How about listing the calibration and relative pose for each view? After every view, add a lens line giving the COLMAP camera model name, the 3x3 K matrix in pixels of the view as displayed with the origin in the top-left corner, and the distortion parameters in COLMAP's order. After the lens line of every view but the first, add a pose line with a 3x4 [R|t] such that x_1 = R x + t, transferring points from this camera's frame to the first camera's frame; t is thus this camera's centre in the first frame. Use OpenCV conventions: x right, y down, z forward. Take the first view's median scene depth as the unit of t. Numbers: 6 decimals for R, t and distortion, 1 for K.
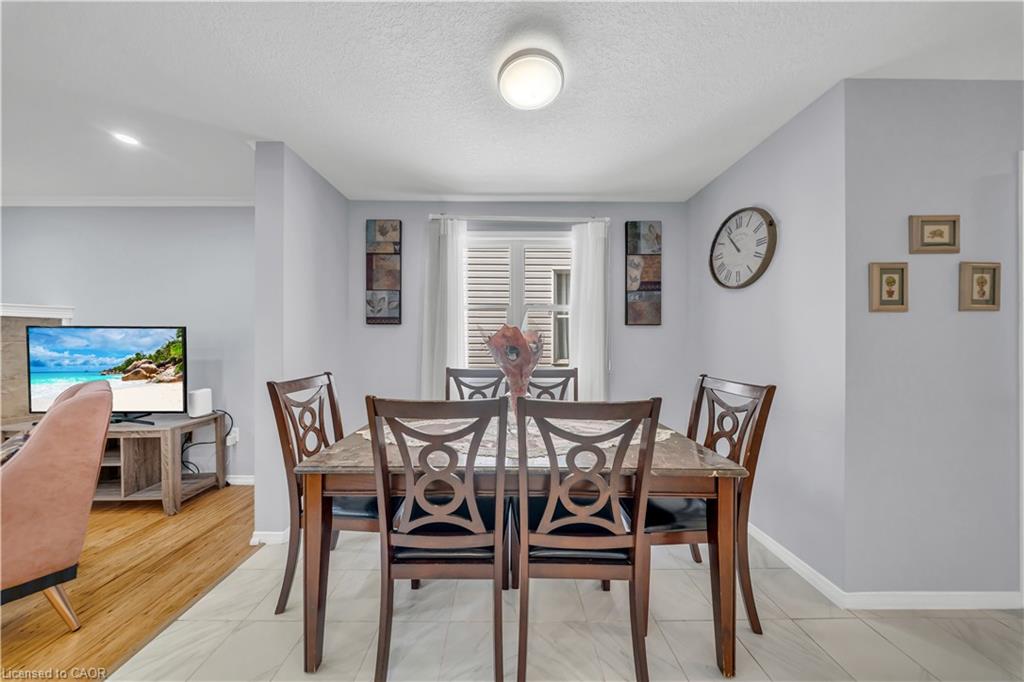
lens RADIAL K [[305.5, 0, 505.2], [0, 305.5, 344.2], [0, 0, 1]] dist [-0.003574, -0.000270]
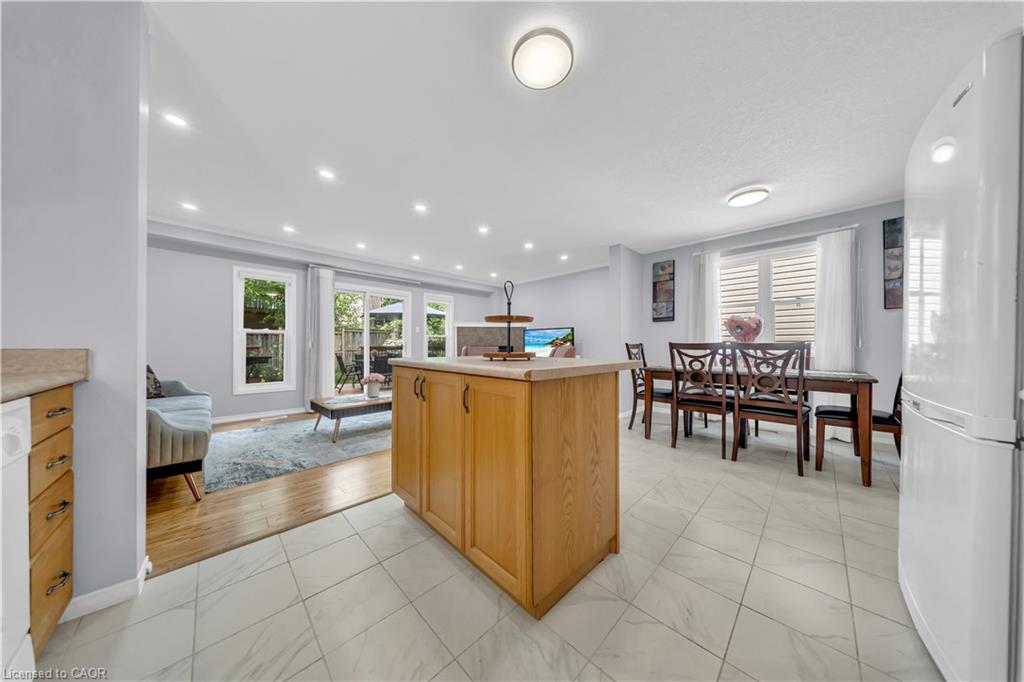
lens RADIAL K [[305.5, 0, 503.7], [0, 305.5, 345.9], [0, 0, 1]] dist [-0.003574, -0.000270]
pose [[0.695627, -0.003948, -0.718393, 0.226101], [0.000246, 0.999986, -0.005257, 0.087571], [0.718403, 0.003480, 0.695618, -0.891813]]
